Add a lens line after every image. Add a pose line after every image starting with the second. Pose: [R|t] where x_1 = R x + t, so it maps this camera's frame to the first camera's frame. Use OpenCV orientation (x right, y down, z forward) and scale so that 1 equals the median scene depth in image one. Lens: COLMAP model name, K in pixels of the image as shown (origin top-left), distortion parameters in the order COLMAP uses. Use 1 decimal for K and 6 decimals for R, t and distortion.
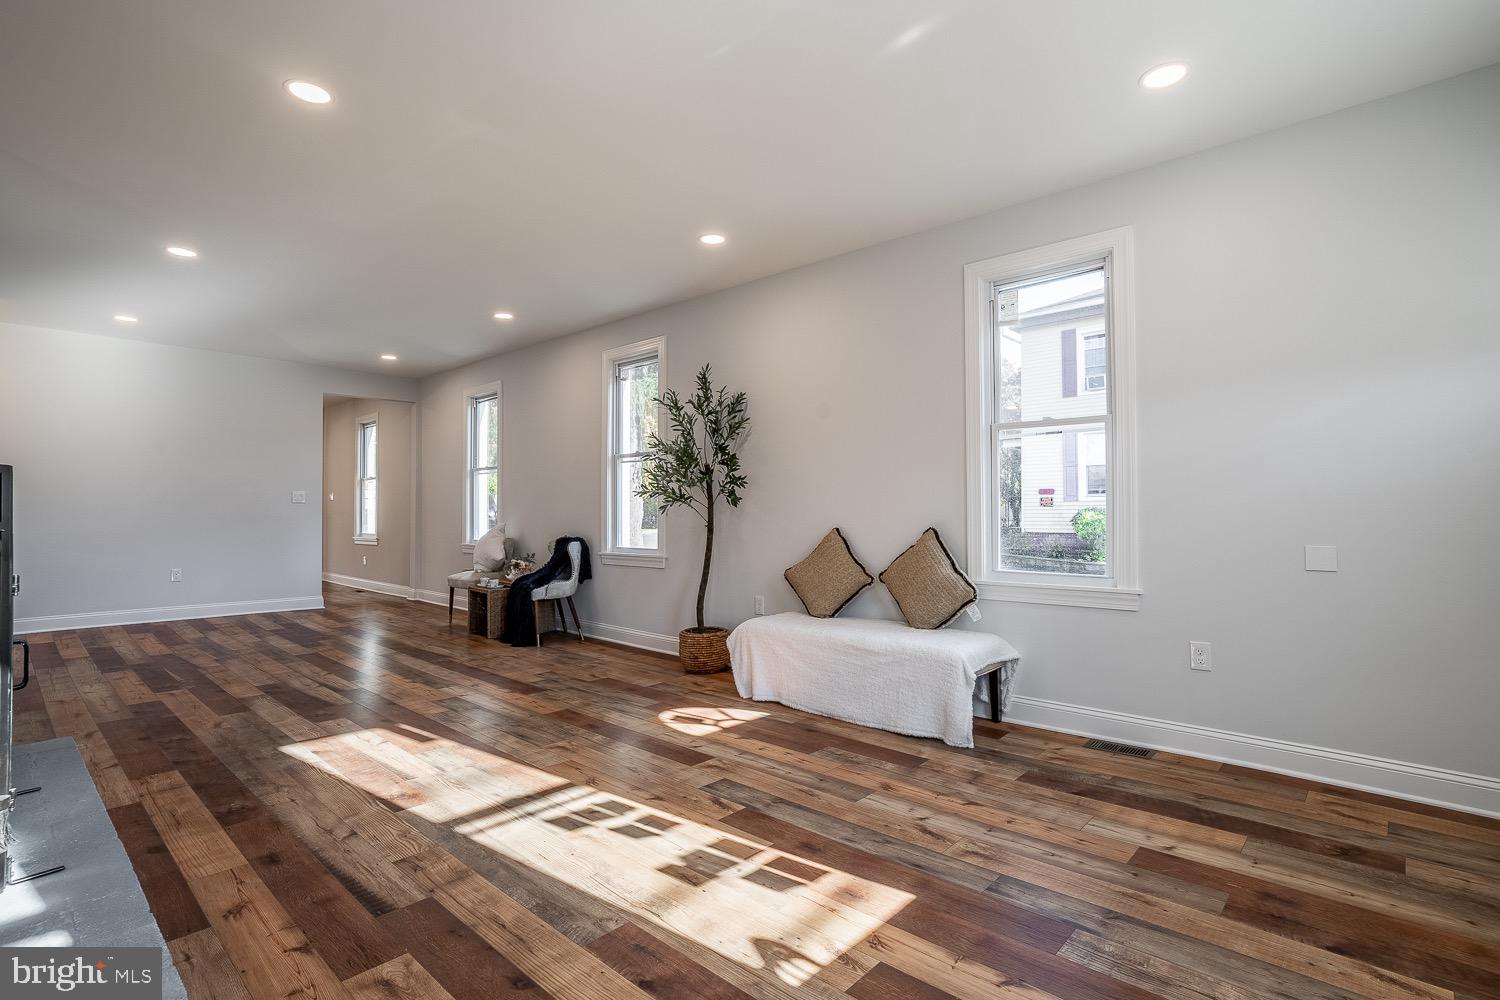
lens RADIAL K [[732.2, 0, 750.4], [0, 732.2, 505.5], [0, 0, 1]] dist [-0.037828, 0.024081]
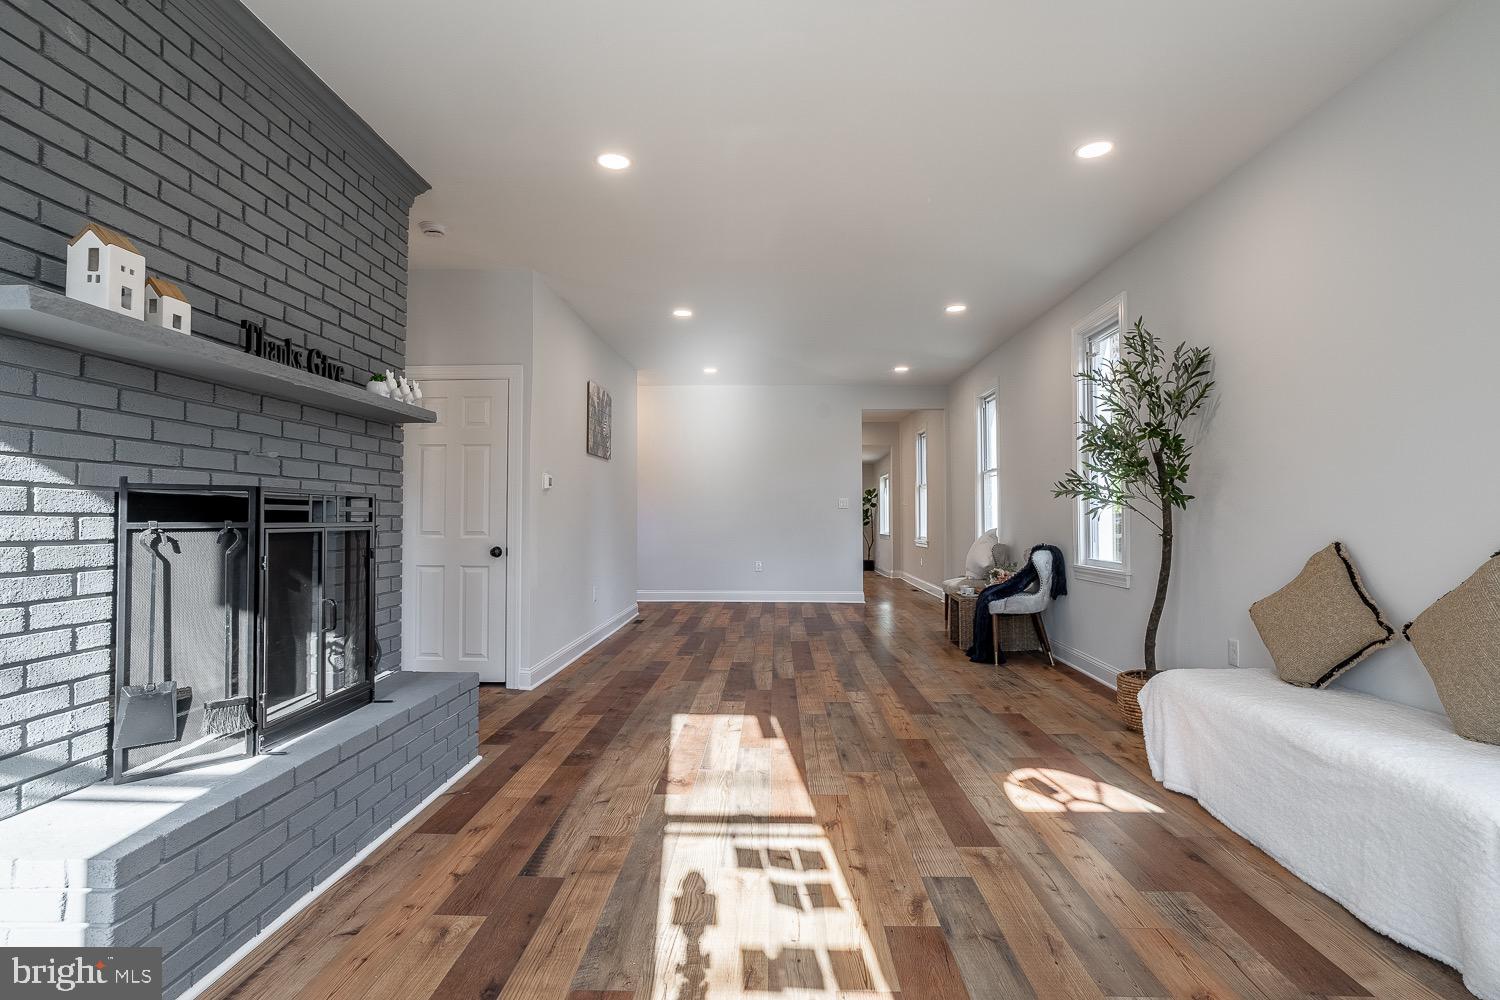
lens RADIAL K [[732.2, 0, 746.6], [0, 732.2, 499.4], [0, 0, 1]] dist [-0.037828, 0.024081]
pose [[0.651959, -0.016088, -0.758083, 0.319994], [0.004395, 0.999838, -0.017440, 0.004292], [0.758241, 0.008038, 0.651925, 0.296724]]
